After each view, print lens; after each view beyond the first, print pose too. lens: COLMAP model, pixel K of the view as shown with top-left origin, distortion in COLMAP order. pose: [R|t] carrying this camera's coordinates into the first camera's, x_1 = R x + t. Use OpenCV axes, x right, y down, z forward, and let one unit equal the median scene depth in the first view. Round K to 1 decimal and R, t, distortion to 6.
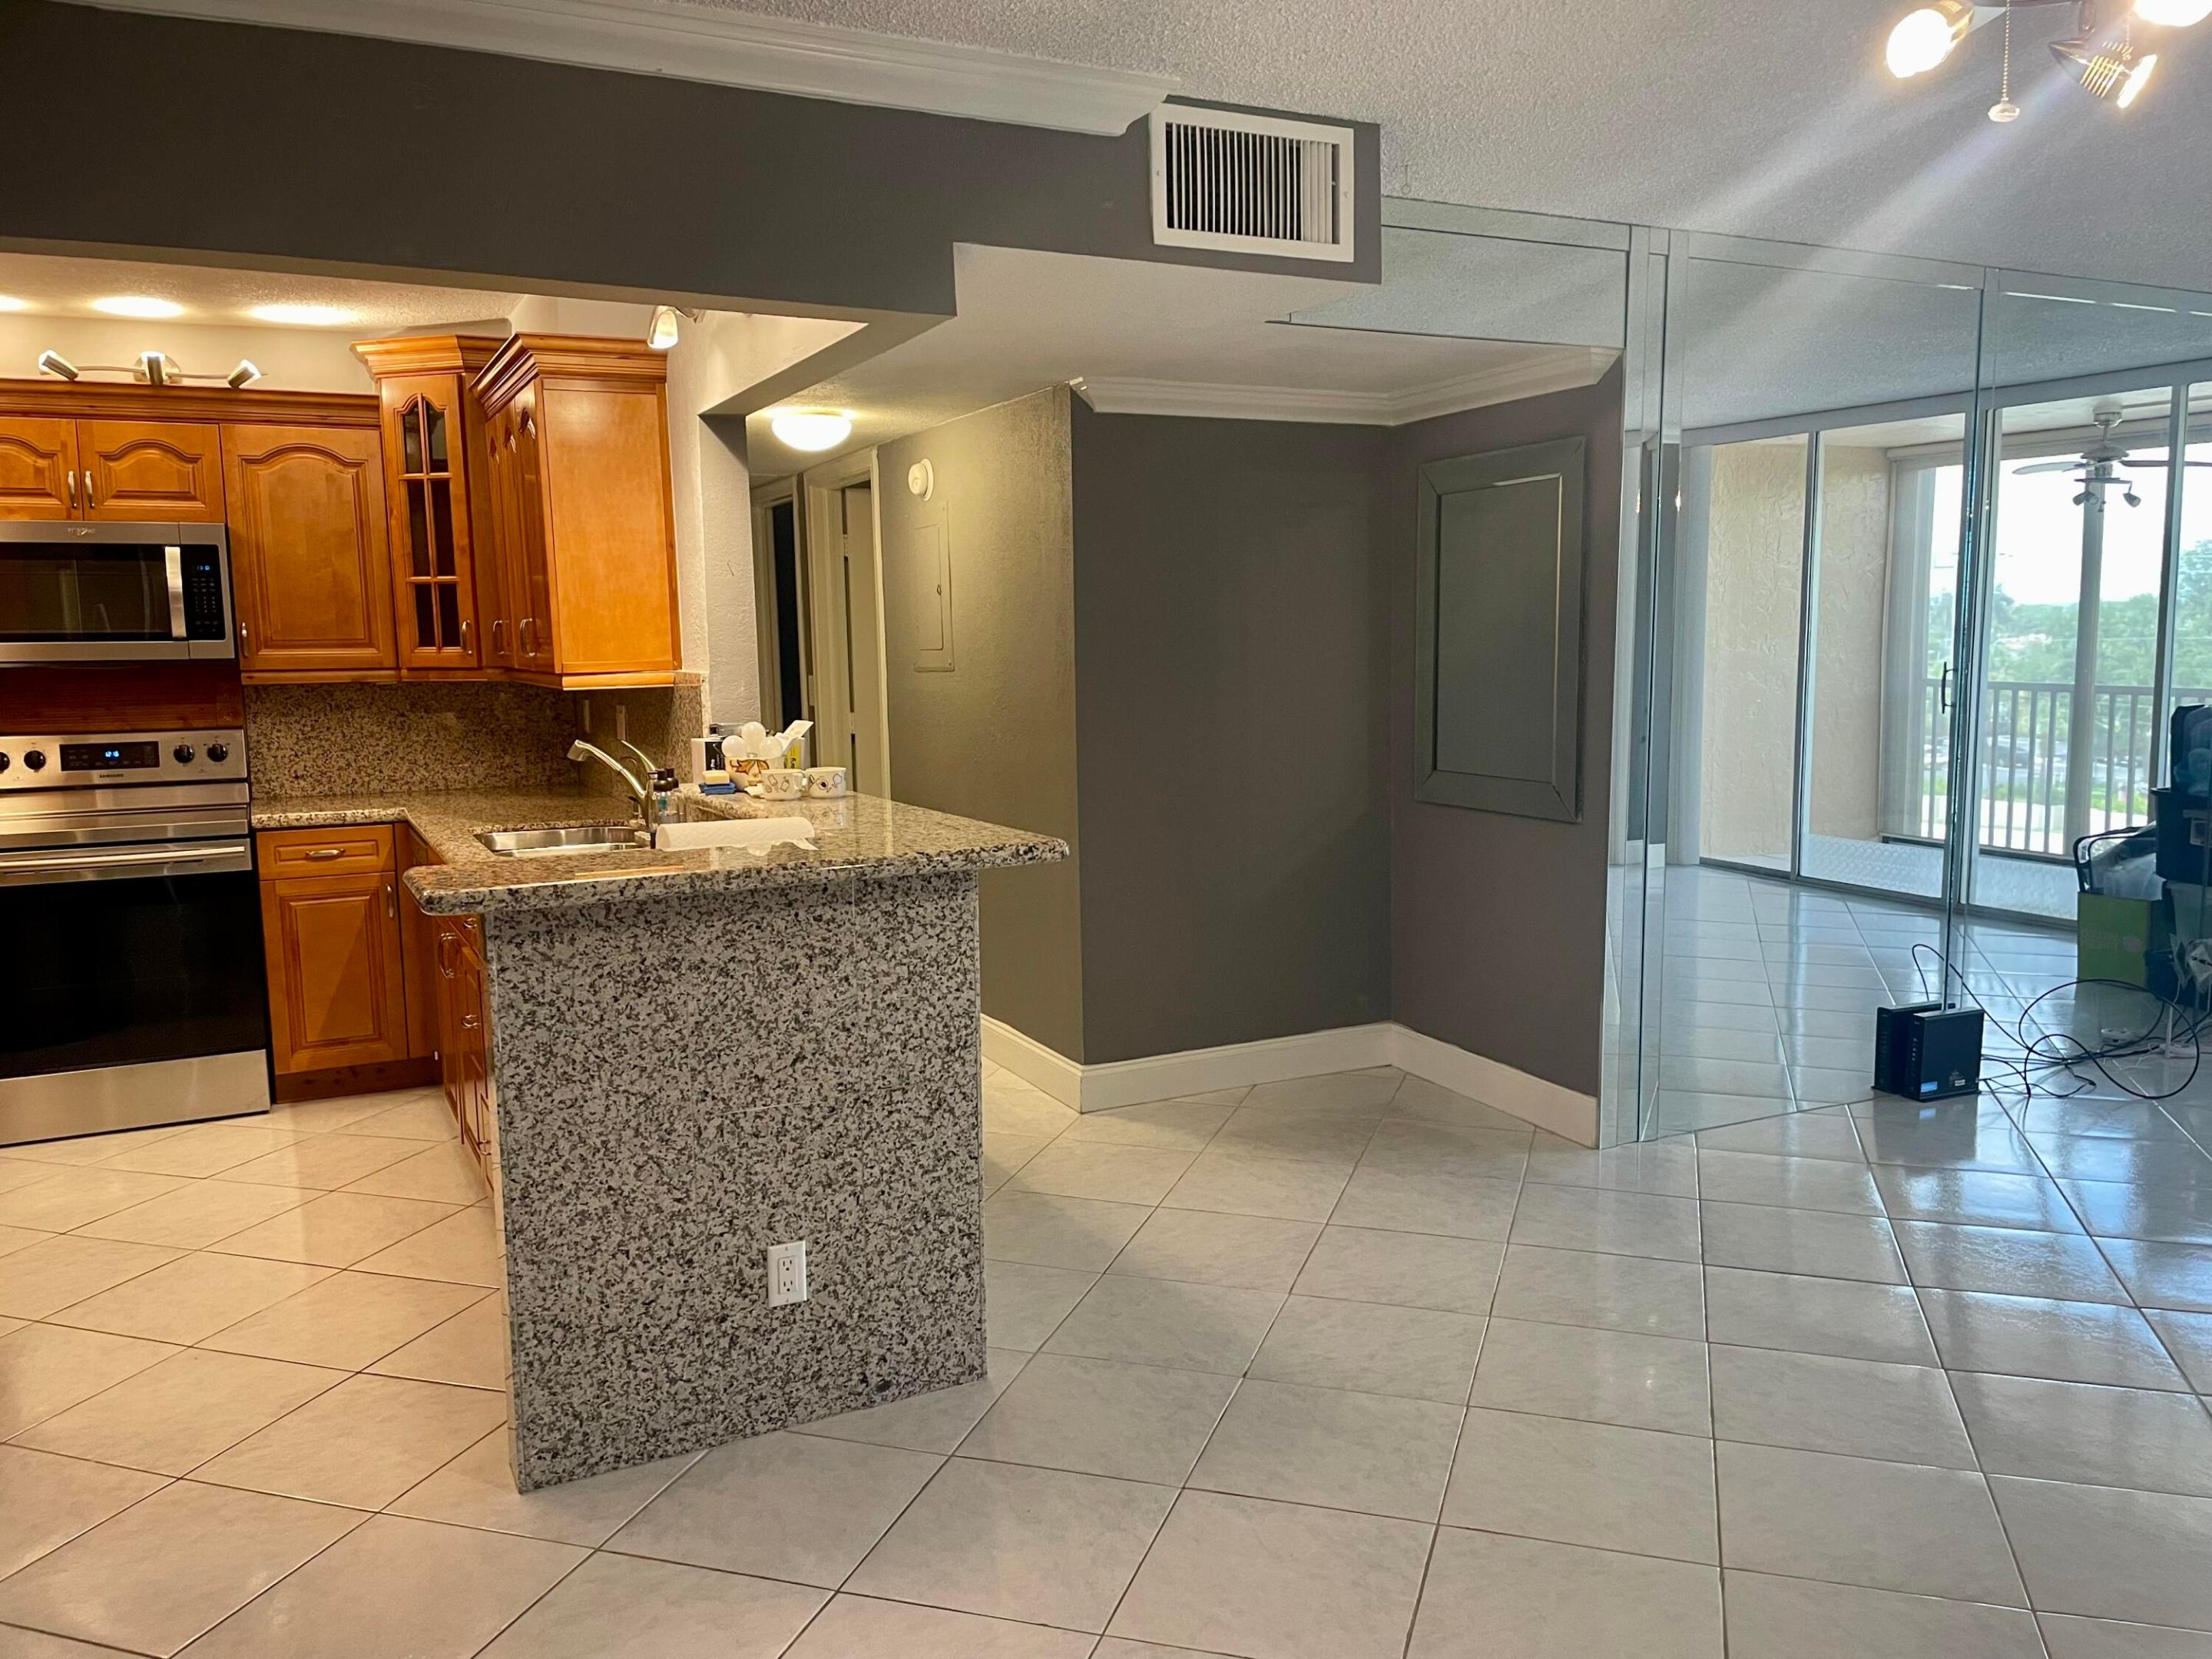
lens RADIAL K [[1685.2, 0, 1149.8], [0, 1685.2, 828.9], [0, 0, 1]] dist [0.090642, -0.113842]
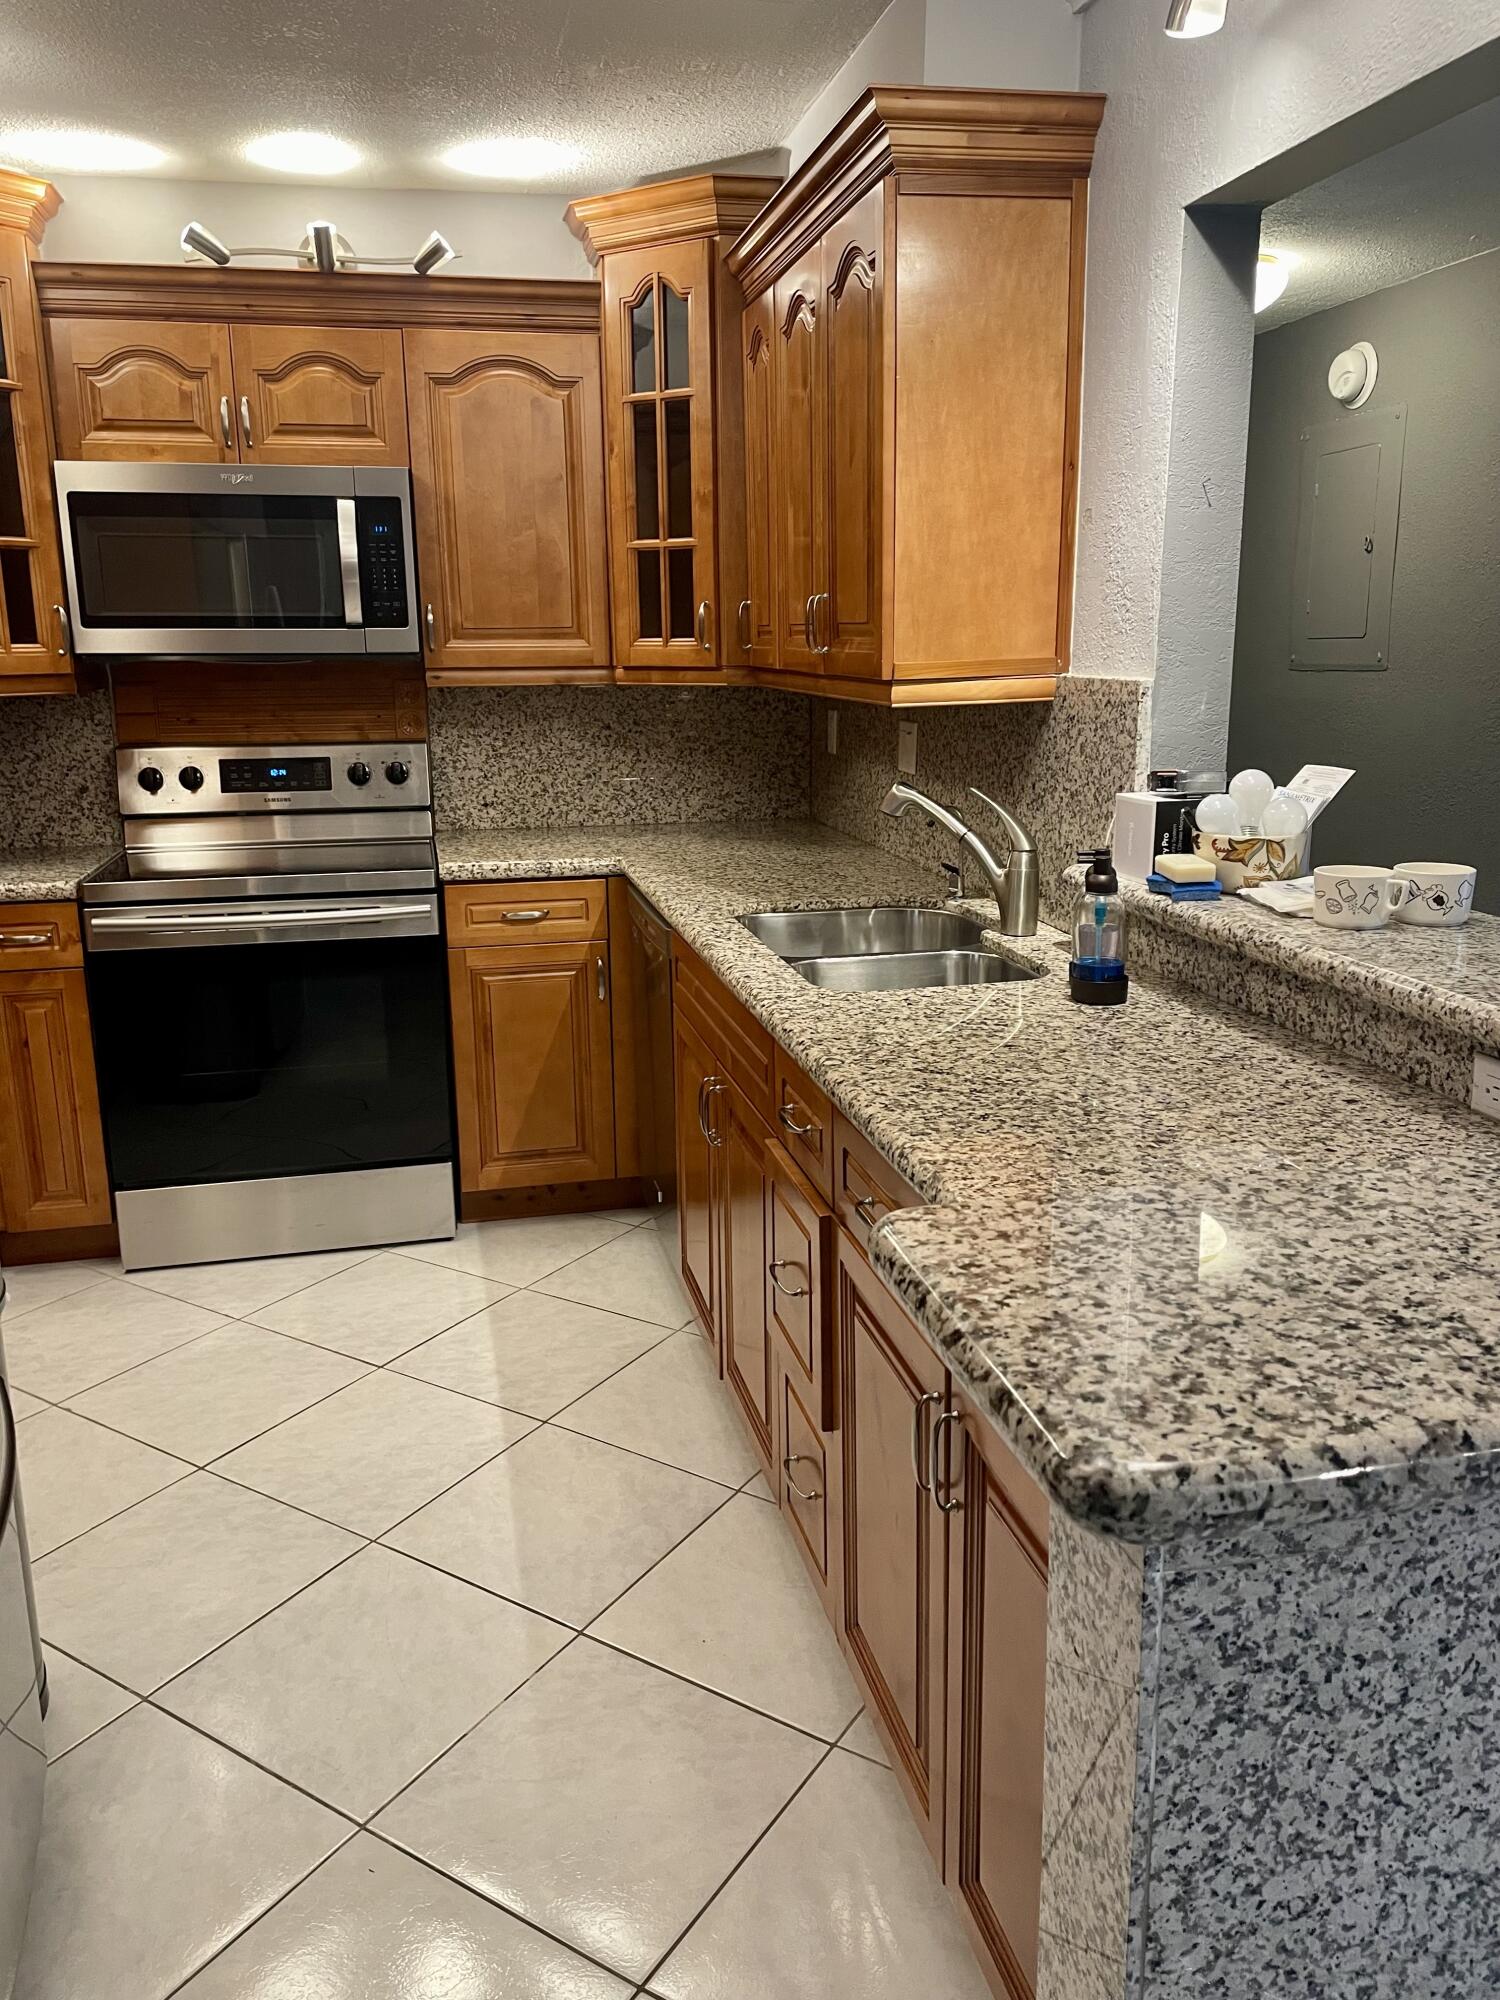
lens RADIAL K [[1523.6, 0, 748.2], [0, 1523.6, 965.7], [0, 0, 1]] dist [0.090642, -0.113842]
pose [[0.964722, 0.058584, -0.256670, -0.211481], [-0.032105, 0.993830, 0.106167, -0.038445], [0.261306, -0.094181, 0.960650, 0.372902]]
